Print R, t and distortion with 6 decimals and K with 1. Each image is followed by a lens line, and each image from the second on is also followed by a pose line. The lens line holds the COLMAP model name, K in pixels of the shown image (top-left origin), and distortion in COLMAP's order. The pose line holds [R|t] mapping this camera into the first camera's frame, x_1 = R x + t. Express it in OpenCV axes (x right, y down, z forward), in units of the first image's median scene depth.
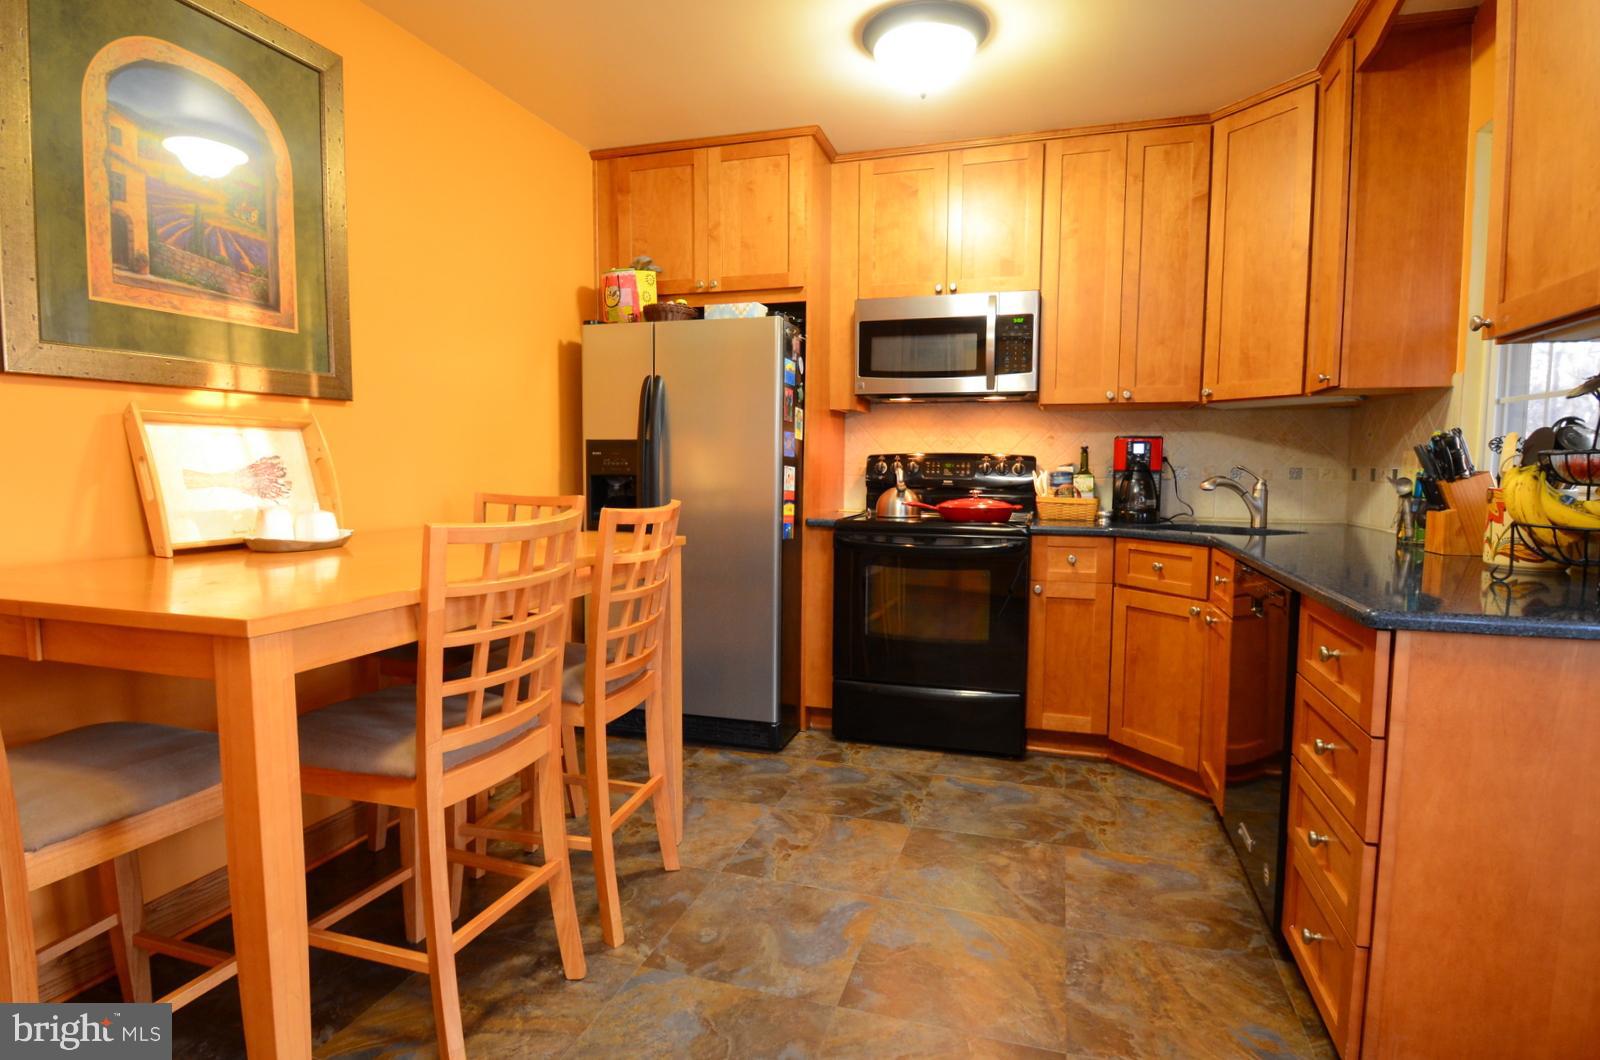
lens RADIAL K [[840.1, 0, 800.0], [0, 840.1, 530.0], [0, 0, 1]] dist [0.001584, -0.022155]
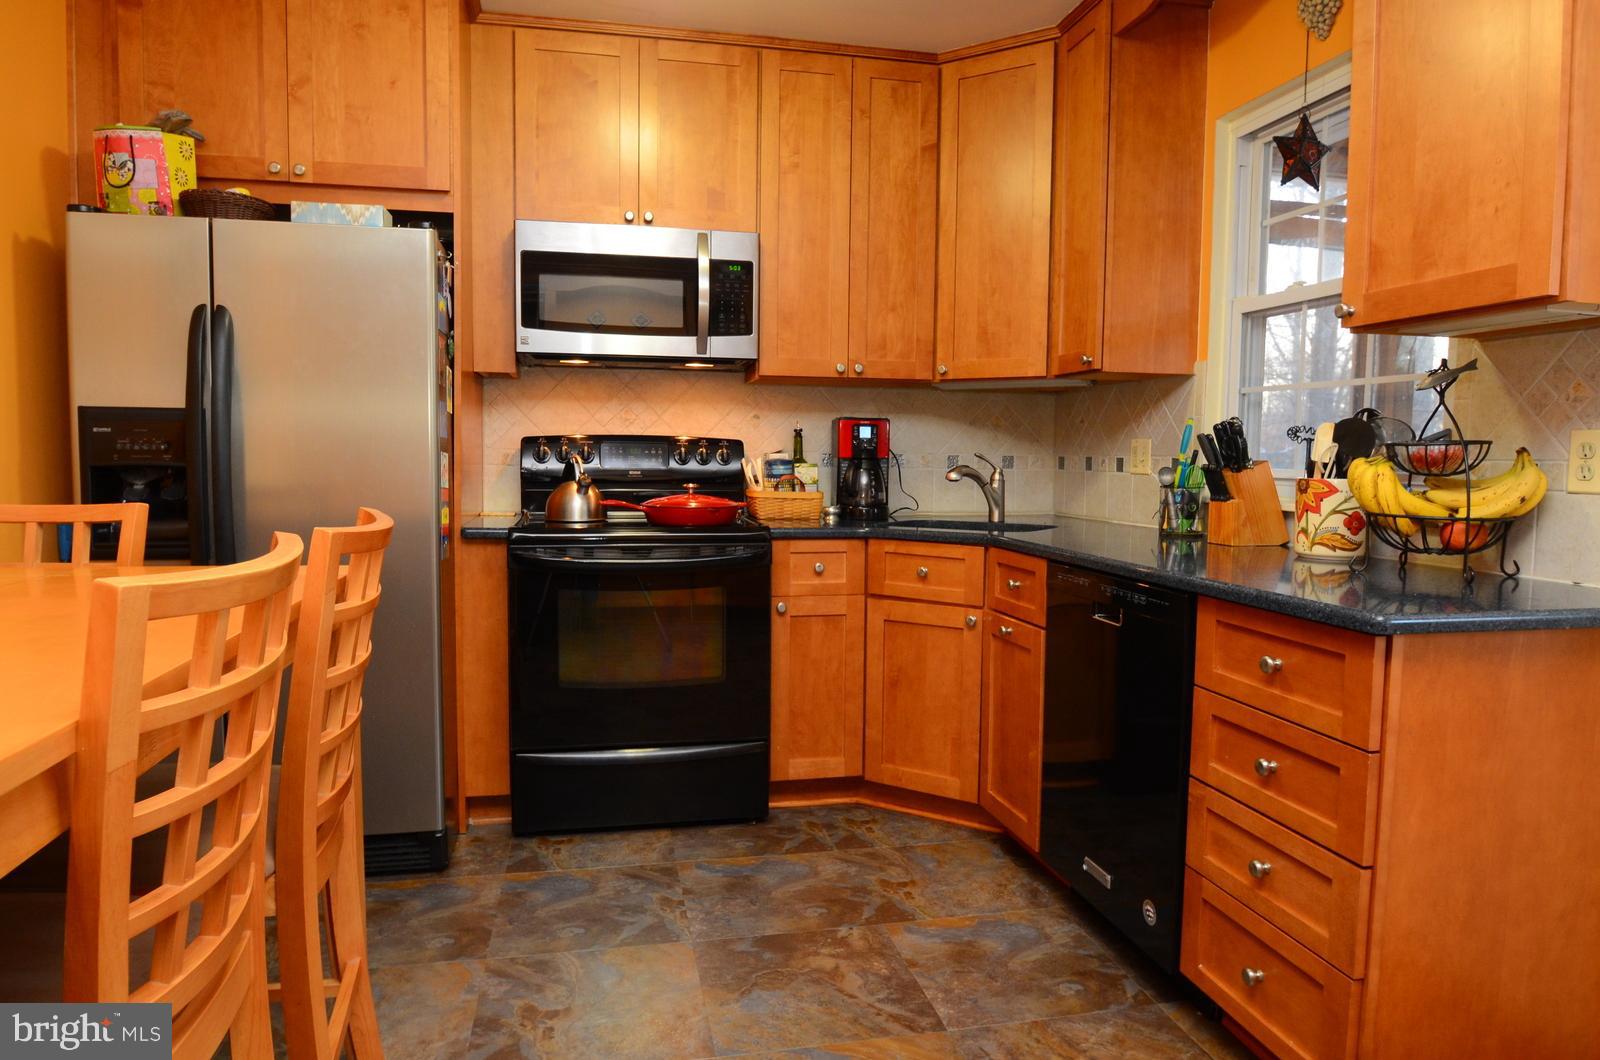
lens RADIAL K [[1012.6, 0, 800.0], [0, 1012.6, 530.0], [0, 0, 1]] dist [-0.031487, 0.000803]
pose [[0.868855, -0.033468, 0.493935, -0.175080], [0.032158, 0.999421, 0.011150, -0.012847], [-0.494021, 0.006196, 0.869428, 0.153986]]
